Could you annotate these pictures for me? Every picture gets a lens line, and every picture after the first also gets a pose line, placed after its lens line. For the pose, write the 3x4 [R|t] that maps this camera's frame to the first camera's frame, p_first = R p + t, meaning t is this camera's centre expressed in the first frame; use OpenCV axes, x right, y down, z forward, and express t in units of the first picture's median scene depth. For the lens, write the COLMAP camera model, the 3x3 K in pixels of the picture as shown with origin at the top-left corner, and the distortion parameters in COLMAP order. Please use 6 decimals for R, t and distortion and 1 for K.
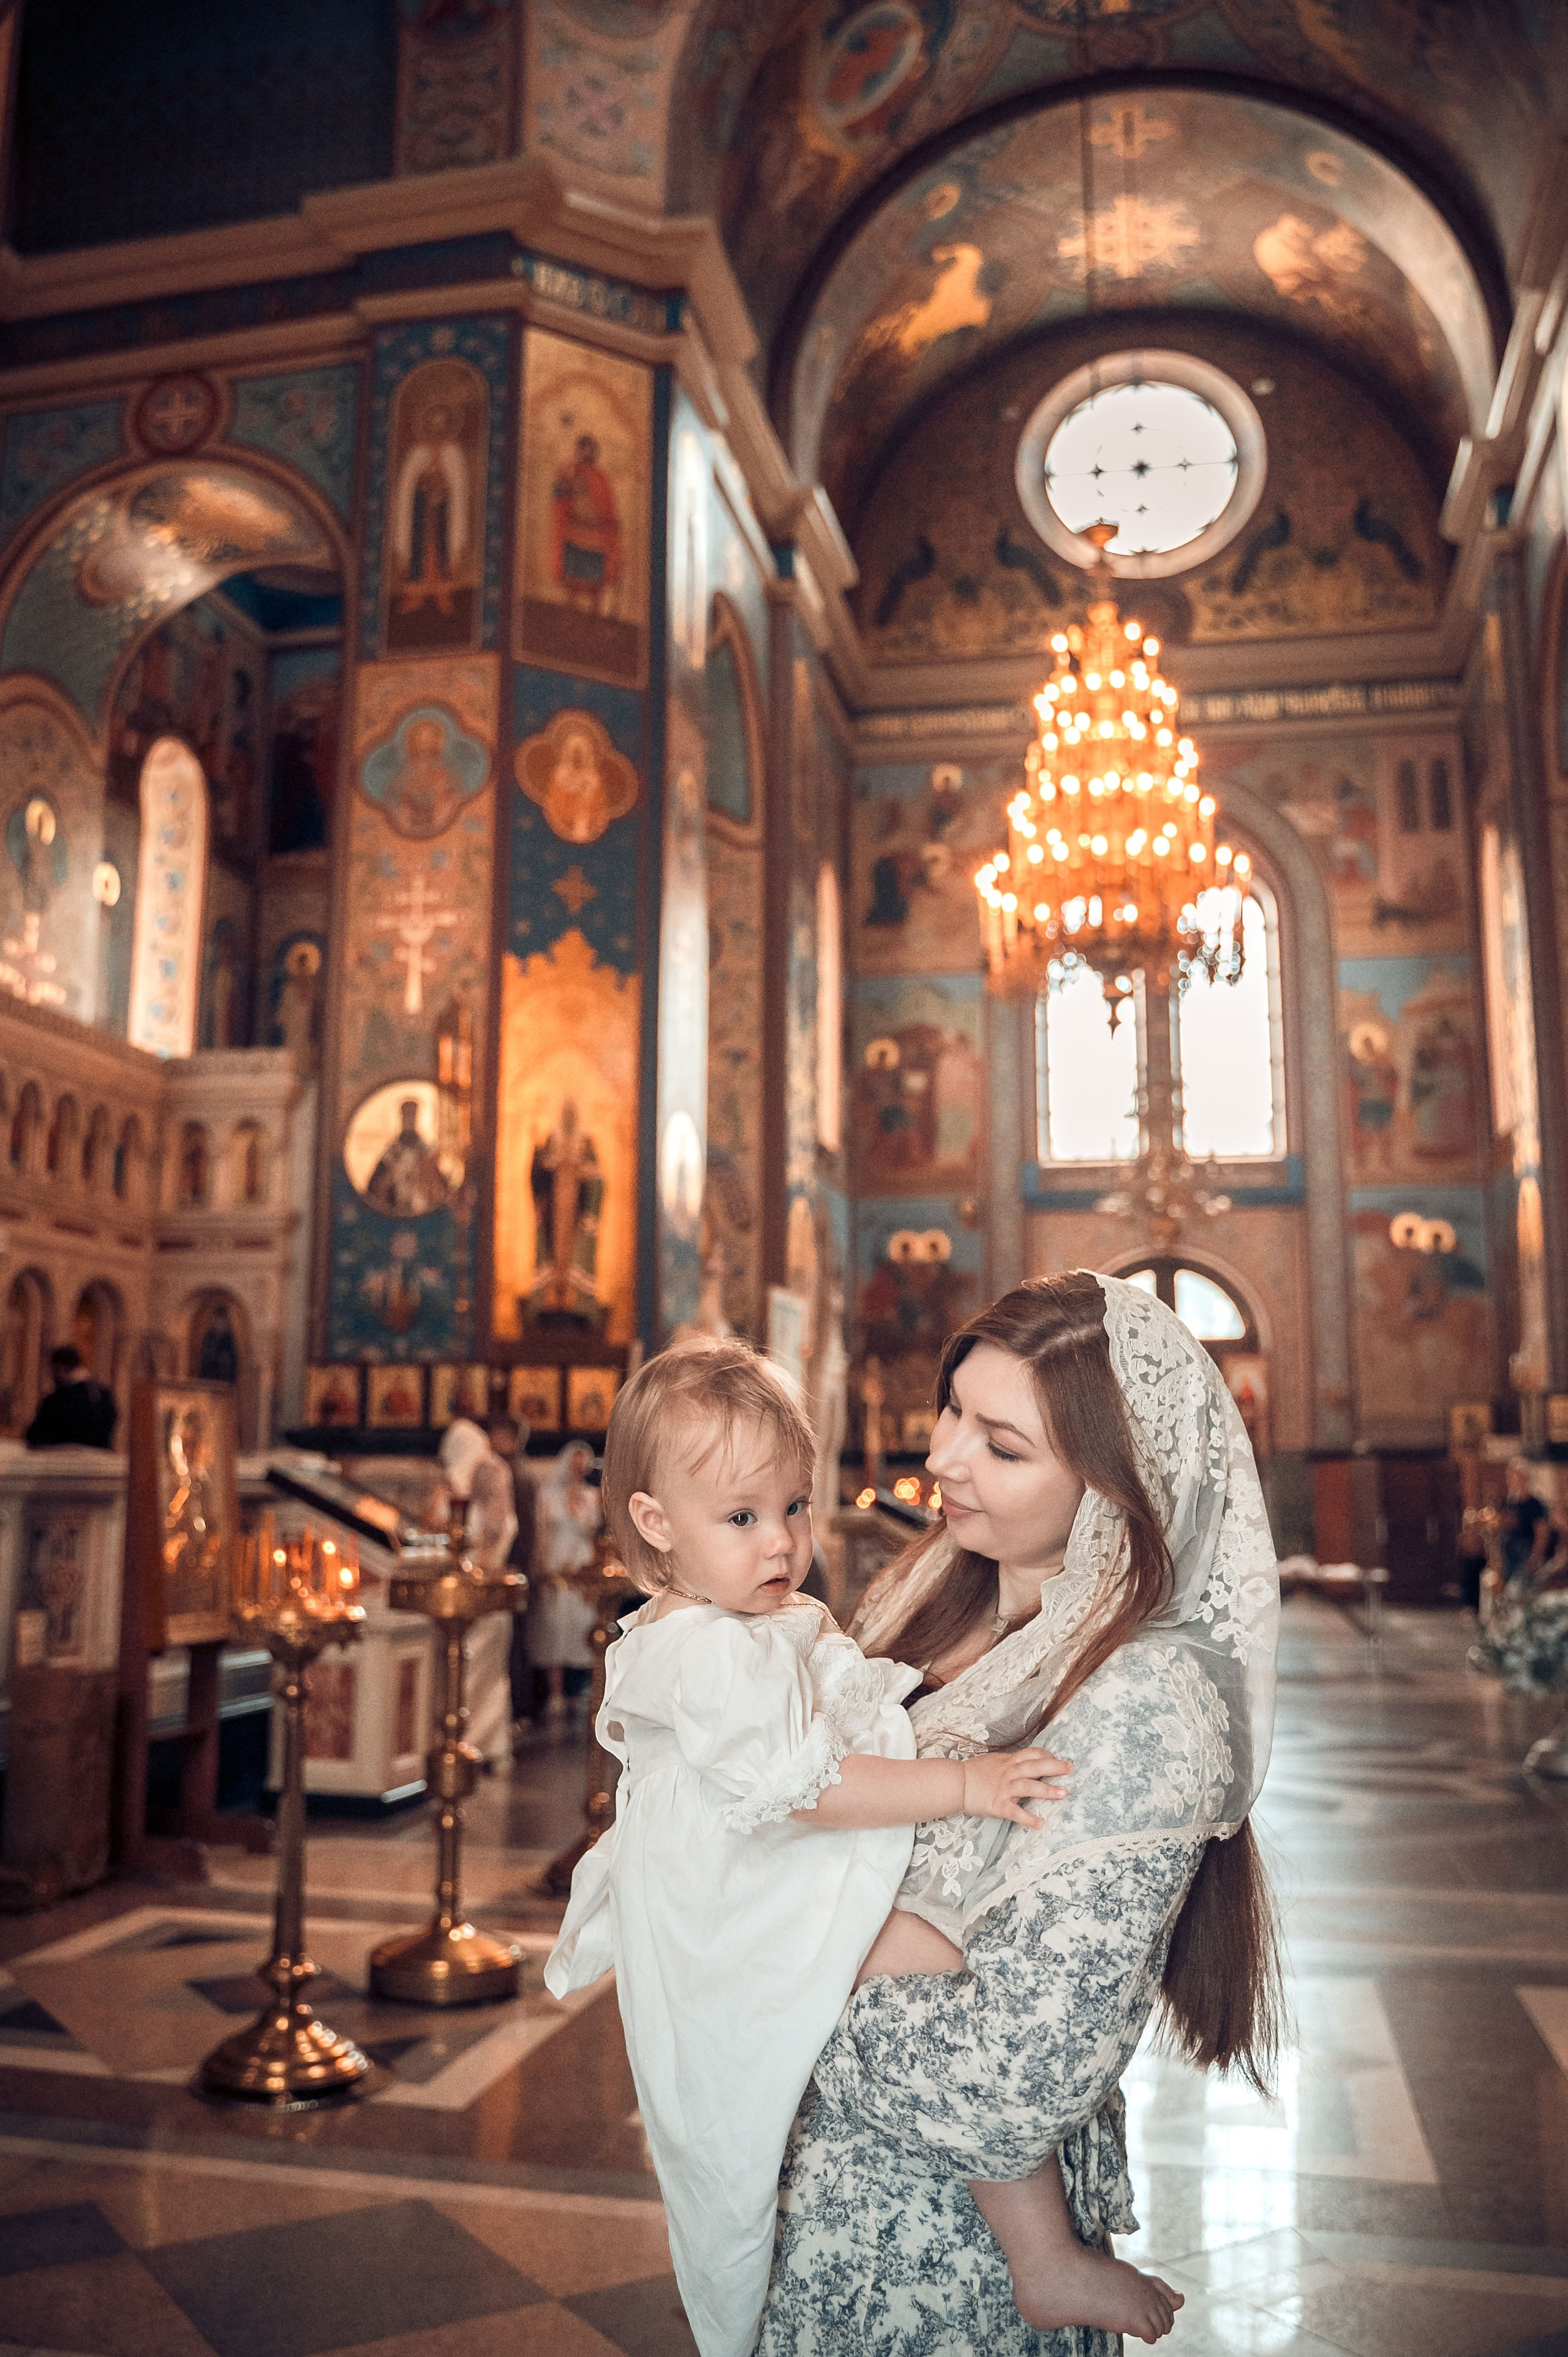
lens RADIAL K [[1987.2, 0, 708.4], [0, 1987.2, 1189.0], [0, 0, 1]] dist [-0.076264, 0.015303]
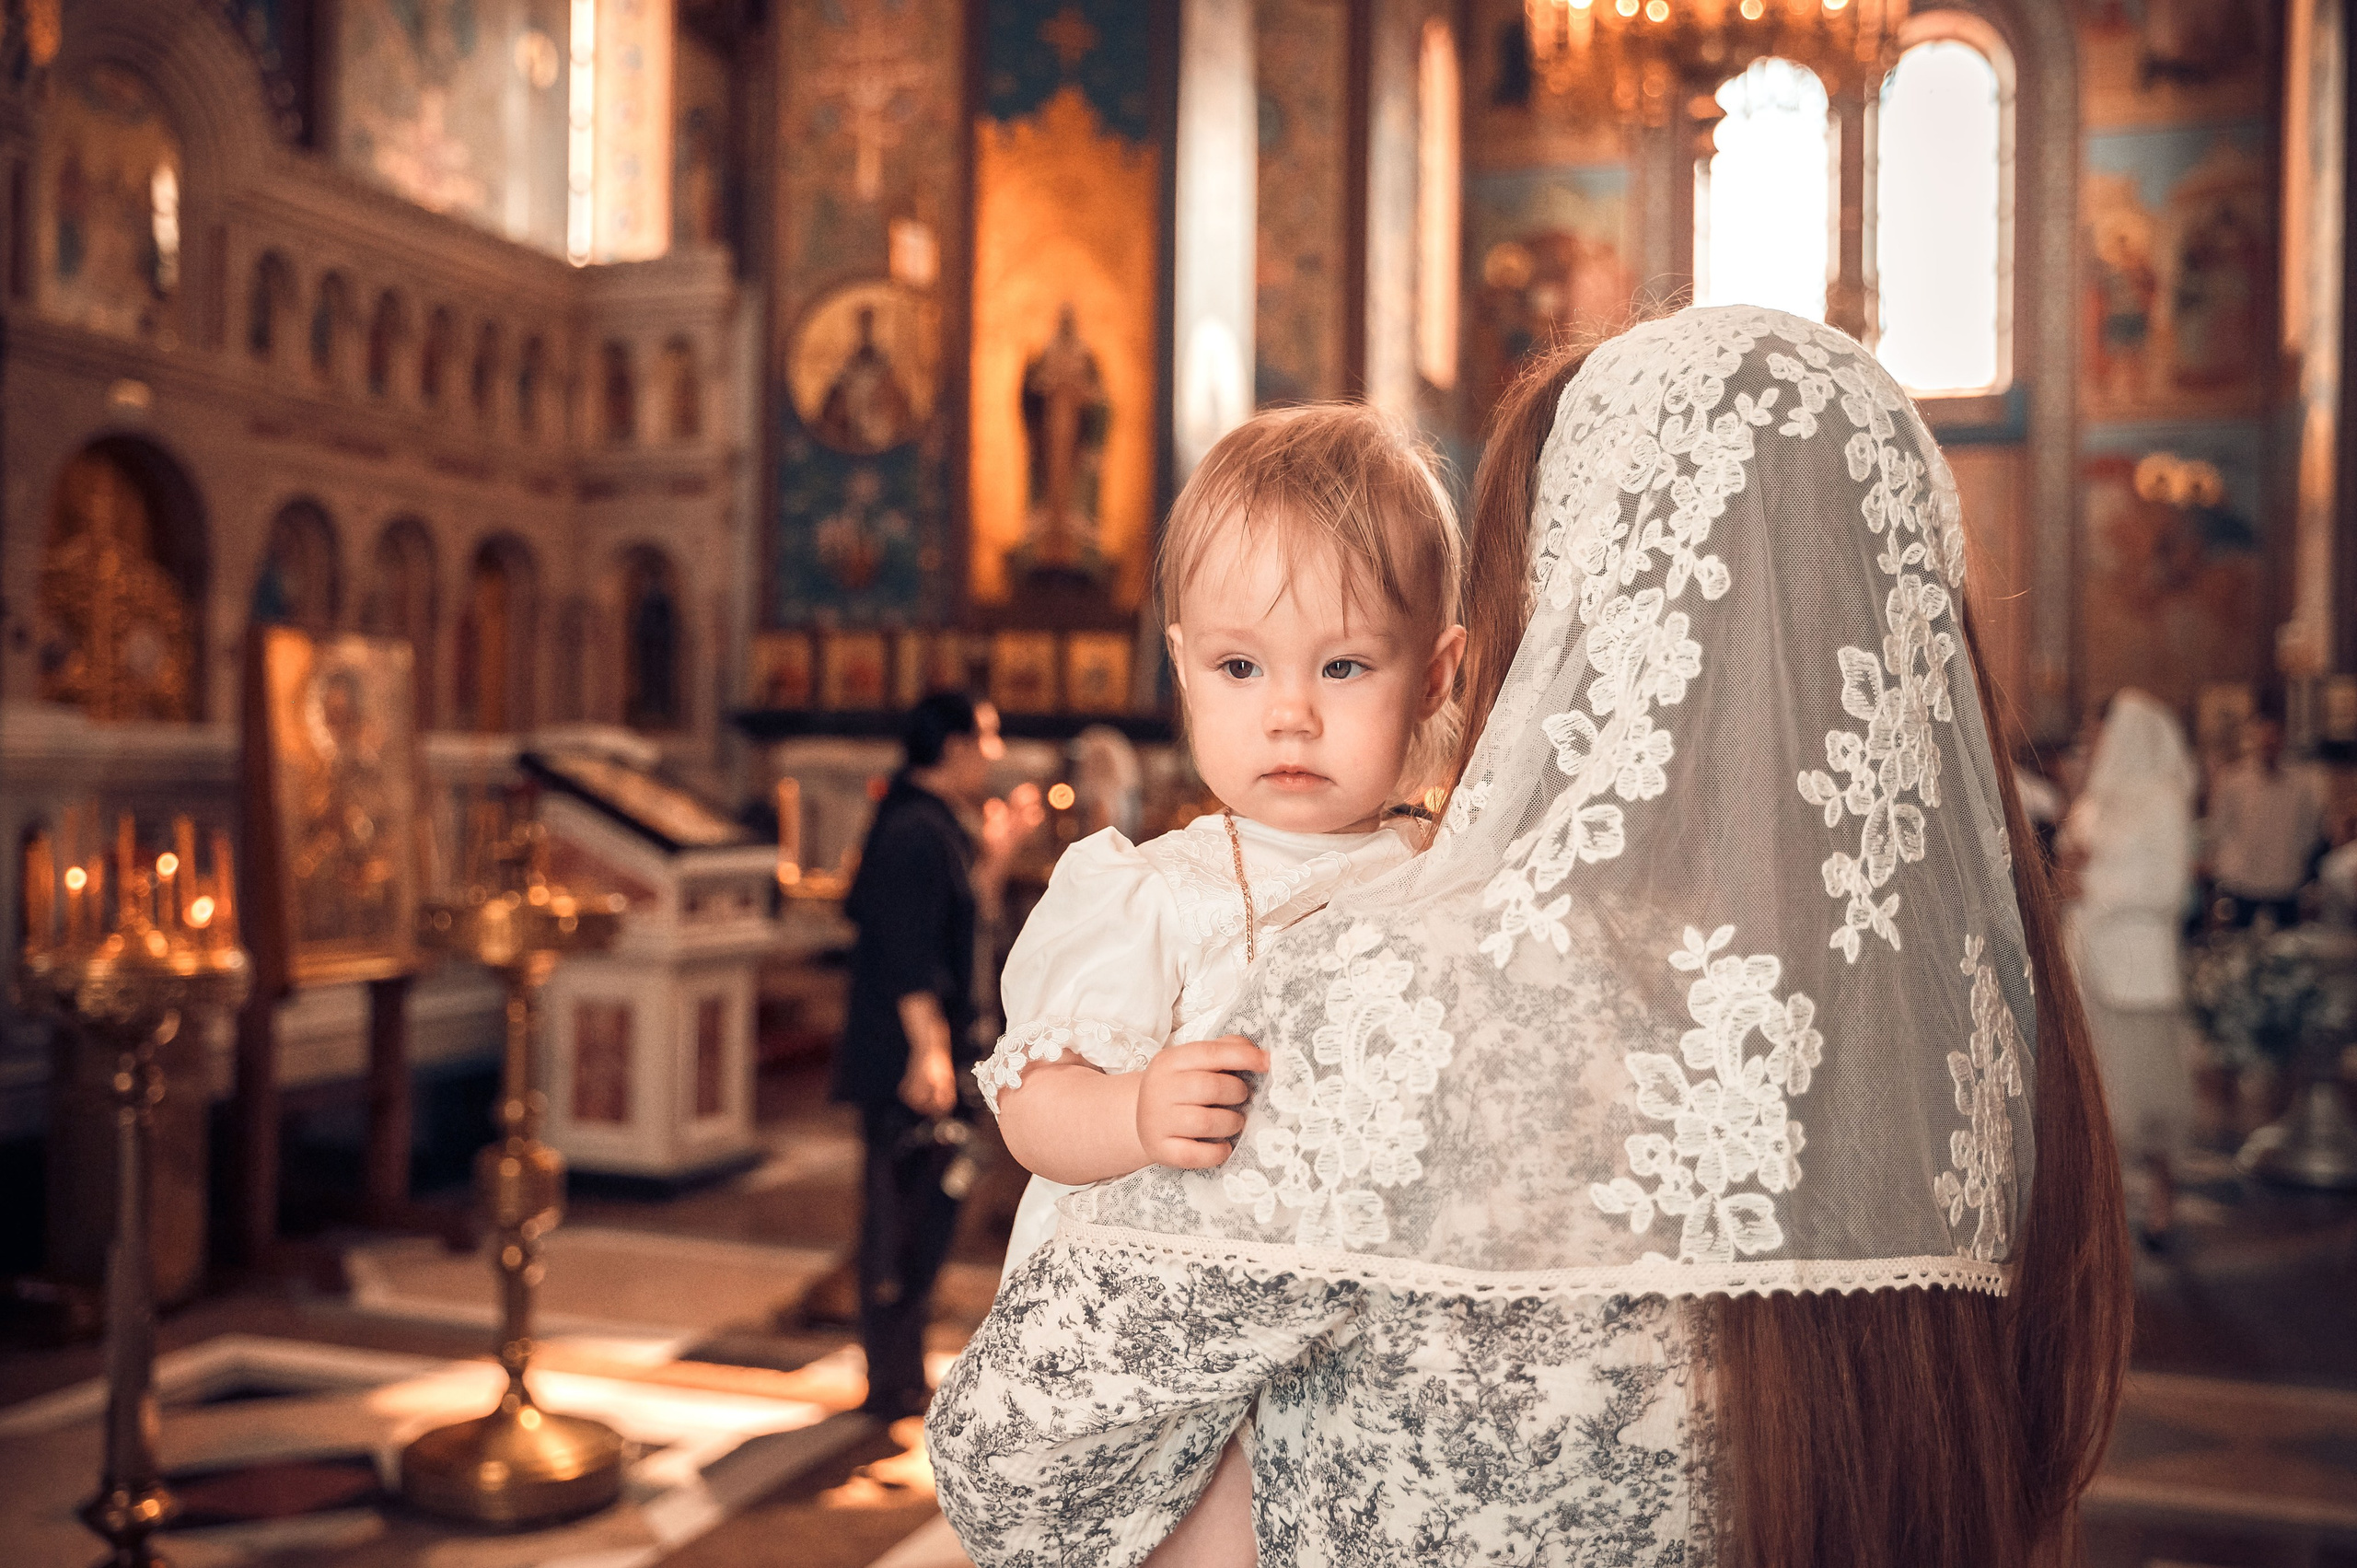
lens RADIAL K [[2177.6, 0, 1120.6], [0, 2177.6, 827.4], [0, 0, 1]] dist [-0.021104, 0.000000]
pose [[0.994140, 0.007828, -0.107813, 0.049436], [0.010478, 0.985699, 0.168192, 0.016414], [0.107588, -0.168336, 0.979841, 0.100132]]
